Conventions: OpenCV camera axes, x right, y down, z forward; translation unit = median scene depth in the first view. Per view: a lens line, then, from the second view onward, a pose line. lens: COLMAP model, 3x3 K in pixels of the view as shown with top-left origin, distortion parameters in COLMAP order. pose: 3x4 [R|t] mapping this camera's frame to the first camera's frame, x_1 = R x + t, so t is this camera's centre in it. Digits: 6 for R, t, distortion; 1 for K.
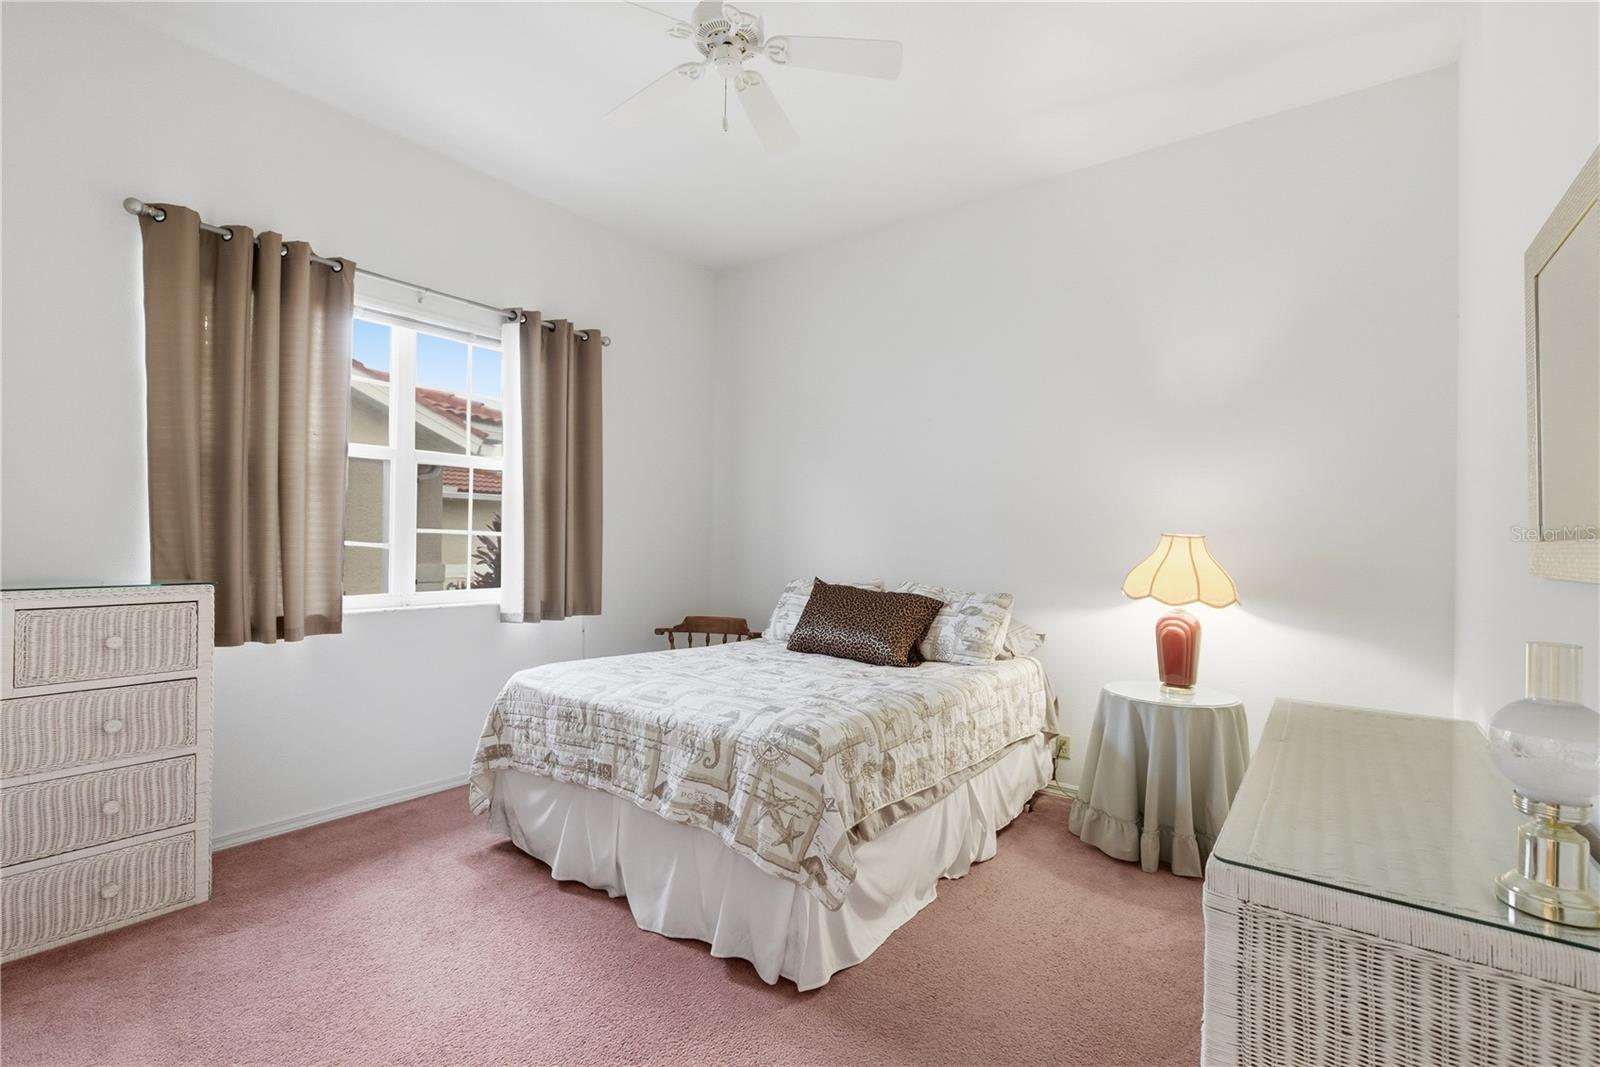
lens RADIAL K [[727.1, 0, 798.3], [0, 727.1, 540.0], [0, 0, 1]] dist [-0.001843, 0.000835]
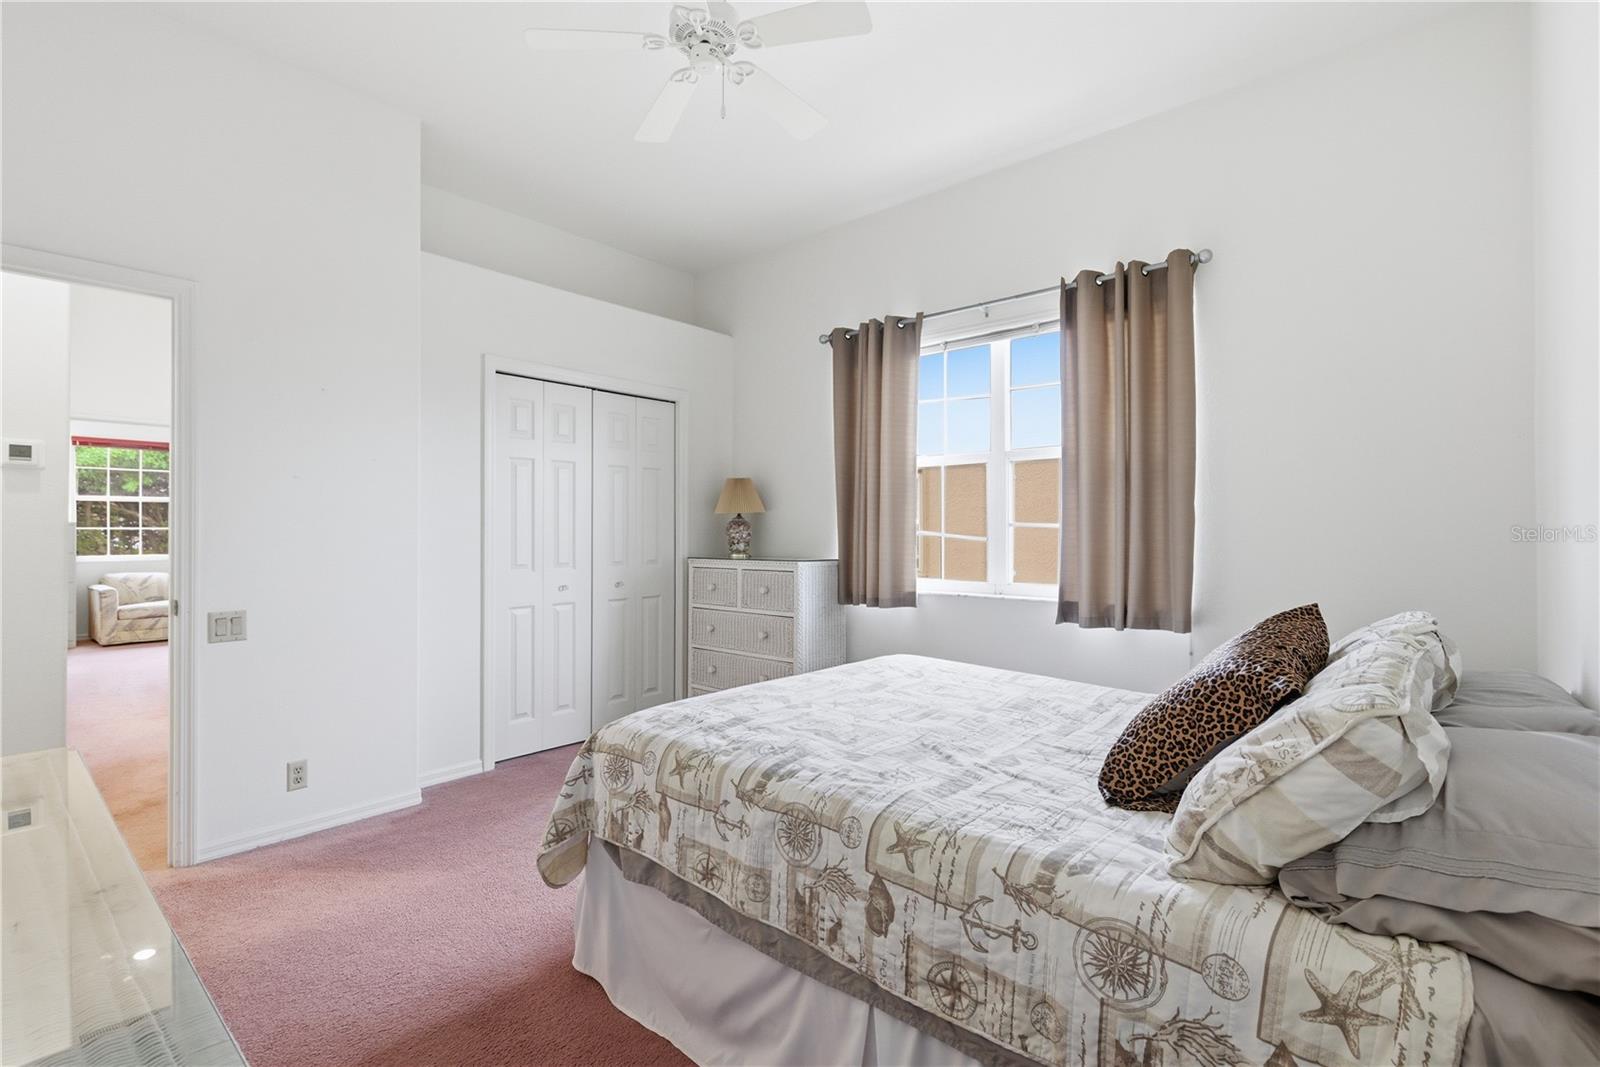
lens RADIAL K [[727.1, 0, 800.1], [0, 727.1, 533.6], [0, 0, 1]] dist [-0.001843, 0.000835]
pose [[-0.064865, -0.011113, -0.997832, 0.650997], [0.003029, 0.999931, -0.011333, 0.013176], [0.997889, -0.003757, -0.064827, 0.878854]]
